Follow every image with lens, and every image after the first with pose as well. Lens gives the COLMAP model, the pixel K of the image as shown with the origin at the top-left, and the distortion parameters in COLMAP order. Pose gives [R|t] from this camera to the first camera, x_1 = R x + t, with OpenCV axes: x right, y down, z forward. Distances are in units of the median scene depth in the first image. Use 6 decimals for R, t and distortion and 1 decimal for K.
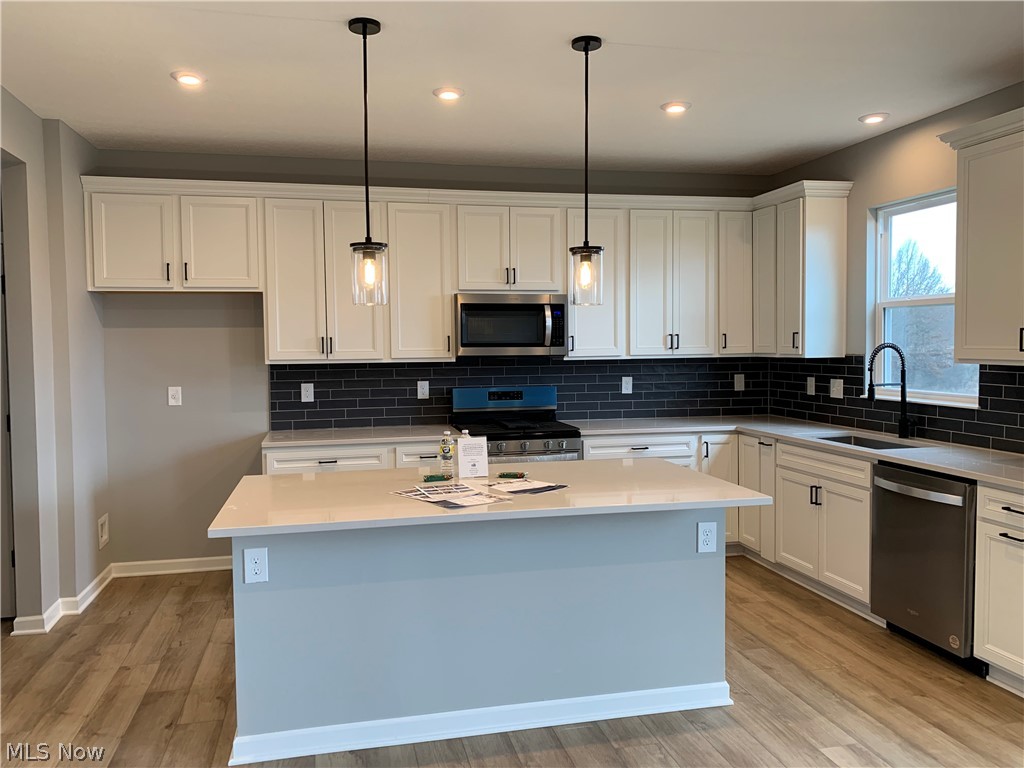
lens RADIAL K [[788.2, 0, 515.0], [0, 788.2, 377.0], [0, 0, 1]] dist [0.044832, -0.030695]
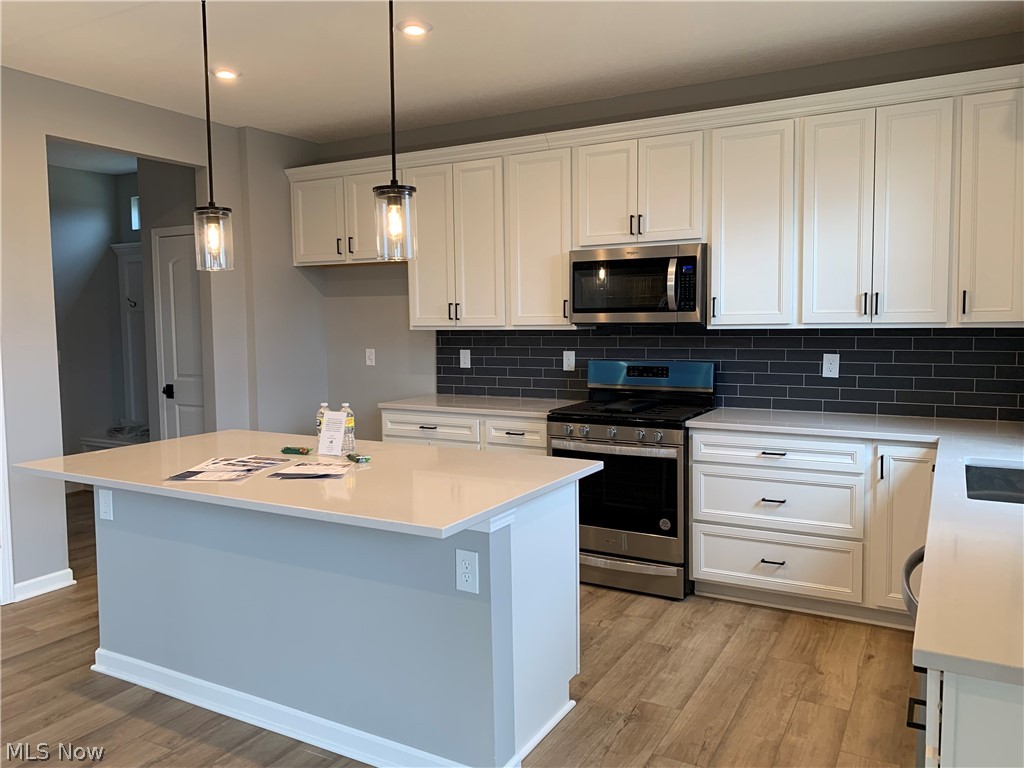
lens RADIAL K [[788.2, 0, 507.9], [0, 788.2, 389.4], [0, 0, 1]] dist [0.044832, -0.030695]
pose [[0.731850, 0.063562, -0.678495, 0.464860], [-0.024829, 0.997467, 0.066663, -0.009699], [0.681014, -0.031941, 0.731574, 0.305998]]
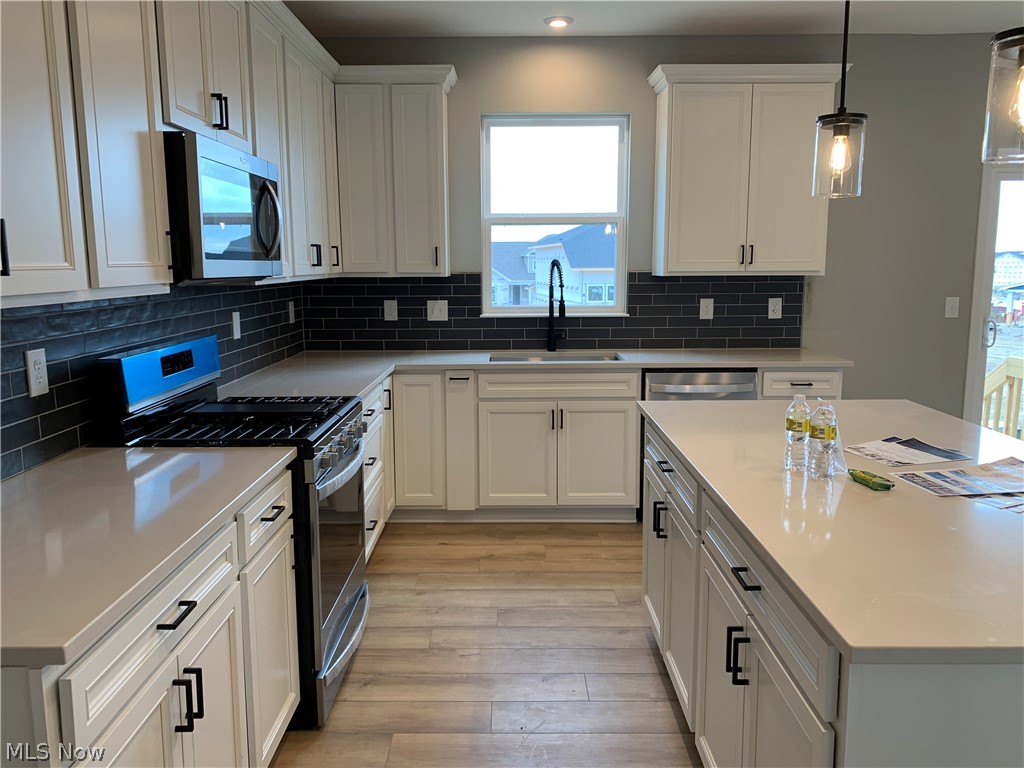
lens RADIAL K [[788.2, 0, 503.9], [0, 788.2, 373.5], [0, 0, 1]] dist [0.044832, -0.030695]
pose [[0.234066, -0.133396, 0.963026, -0.466096], [0.044869, 0.990969, 0.126361, -0.025111], [-0.971185, 0.013633, 0.237937, 0.718229]]
